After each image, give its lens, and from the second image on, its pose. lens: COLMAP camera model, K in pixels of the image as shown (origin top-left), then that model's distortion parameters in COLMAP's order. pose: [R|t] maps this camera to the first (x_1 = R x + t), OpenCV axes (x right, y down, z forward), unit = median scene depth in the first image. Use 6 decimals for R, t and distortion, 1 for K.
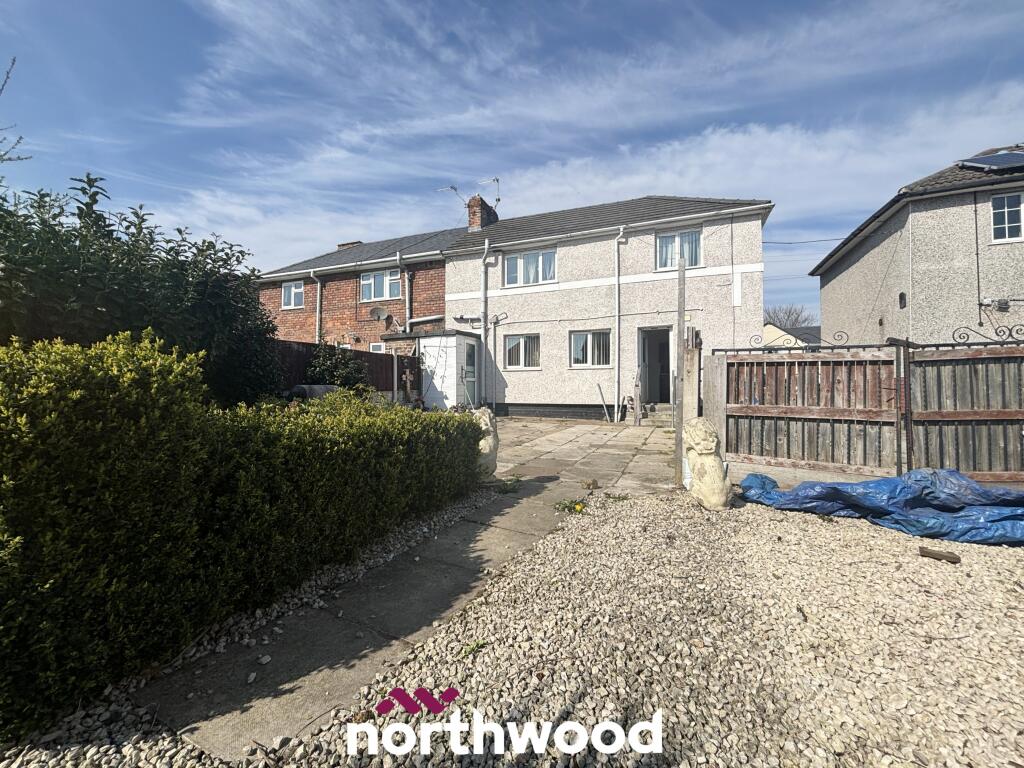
lens RADIAL K [[421.5, 0, 512.6], [0, 421.5, 388.5], [0, 0, 1]] dist [-0.001070, 0.000225]
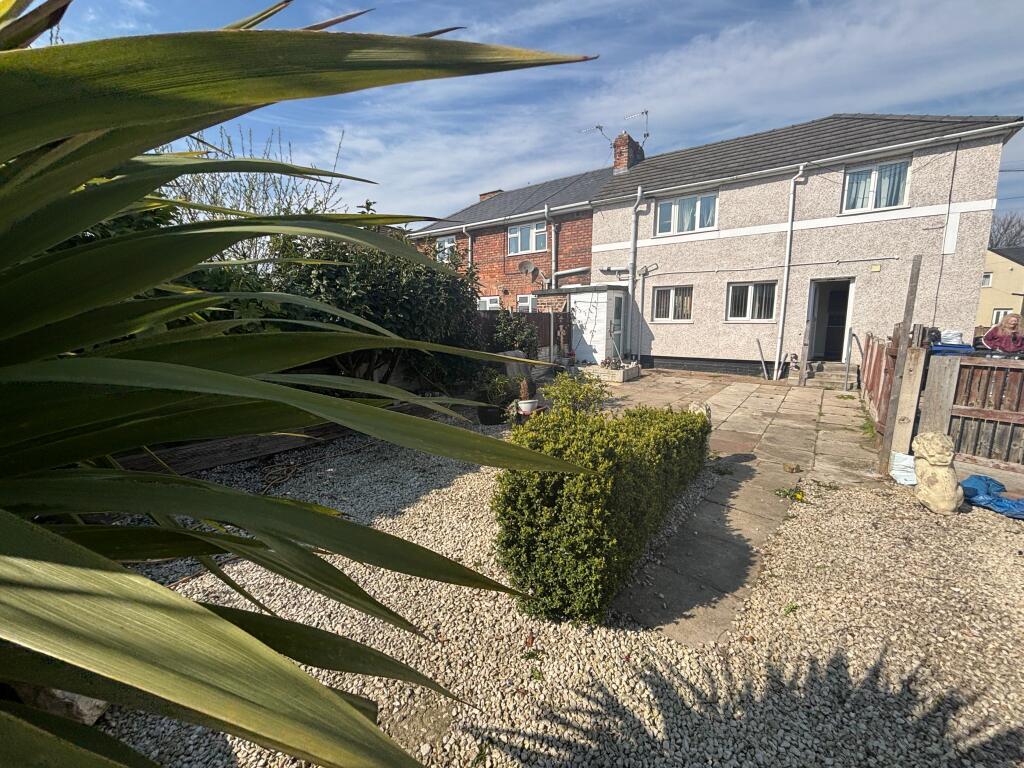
lens RADIAL K [[421.5, 0, 512.6], [0, 421.5, 388.5], [0, 0, 1]] dist [-0.001070, 0.000225]
pose [[0.967490, 0.035833, -0.250358, -0.091359], [0.005486, 0.986706, 0.162426, -0.058466], [0.252850, -0.158519, 0.954431, -0.080841]]
